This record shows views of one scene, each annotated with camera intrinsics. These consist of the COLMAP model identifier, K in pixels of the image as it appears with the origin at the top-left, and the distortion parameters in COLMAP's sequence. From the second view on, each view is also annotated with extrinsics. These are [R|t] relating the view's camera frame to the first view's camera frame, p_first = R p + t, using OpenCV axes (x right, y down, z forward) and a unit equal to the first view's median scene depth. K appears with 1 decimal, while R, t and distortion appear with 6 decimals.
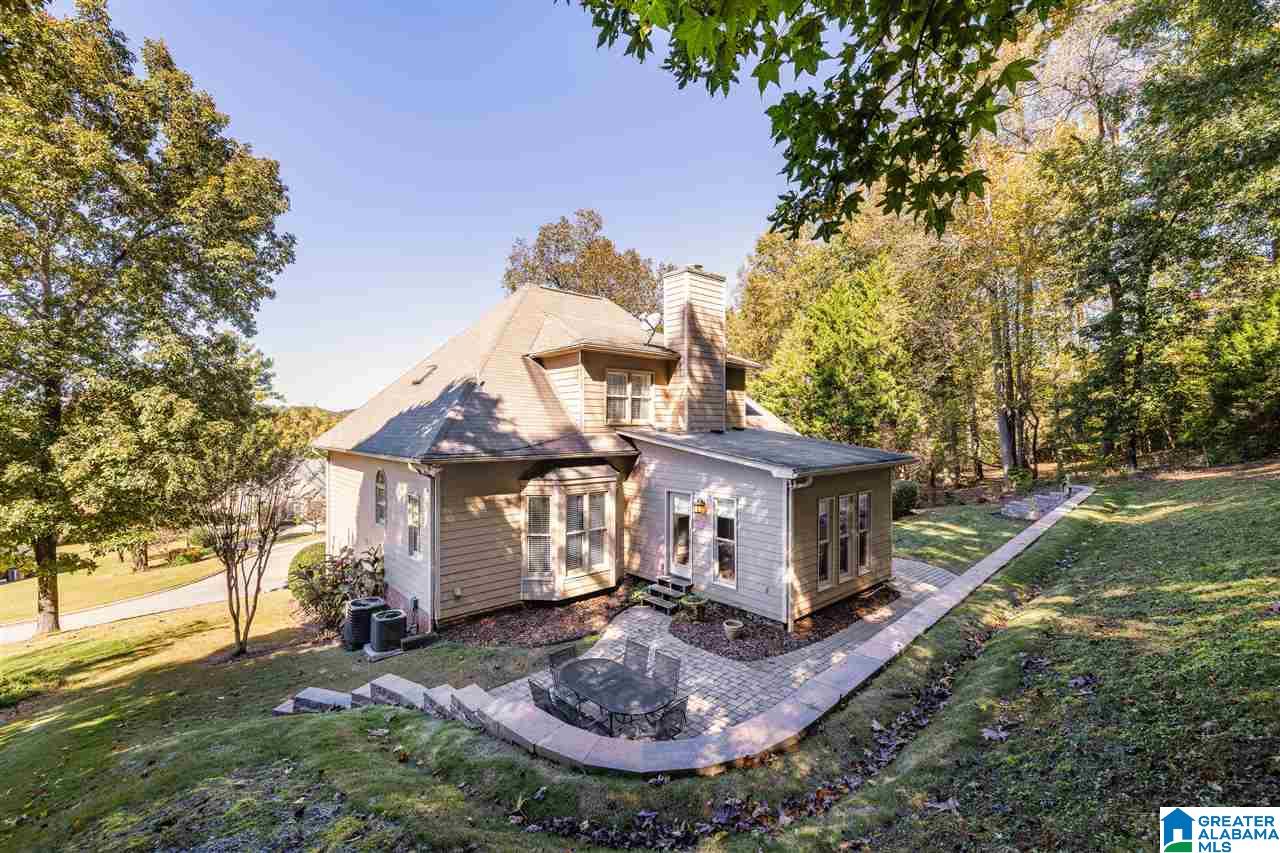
lens RADIAL K [[489.6, 0, 638.6], [0, 489.6, 427.6], [0, 0, 1]] dist [0.000545, -0.000278]
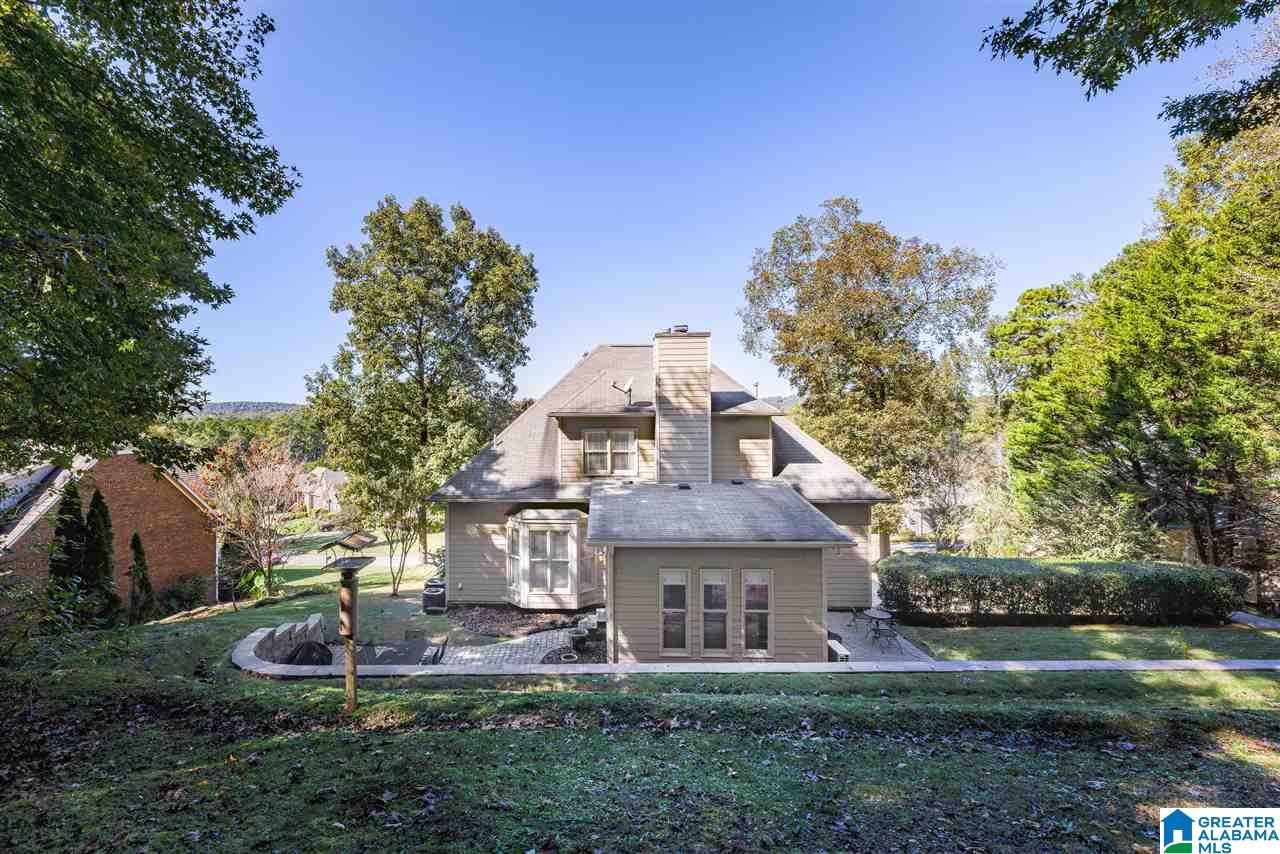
lens RADIAL K [[539.4, 0, 638.9], [0, 539.4, 422.7], [0, 0, 1]] dist [0.001127, 0.000051]
pose [[0.757751, 0.010105, -0.652466, 1.013079], [-0.004390, 0.999936, 0.010389, -0.169045], [0.652529, -0.005008, 0.757747, 0.086699]]
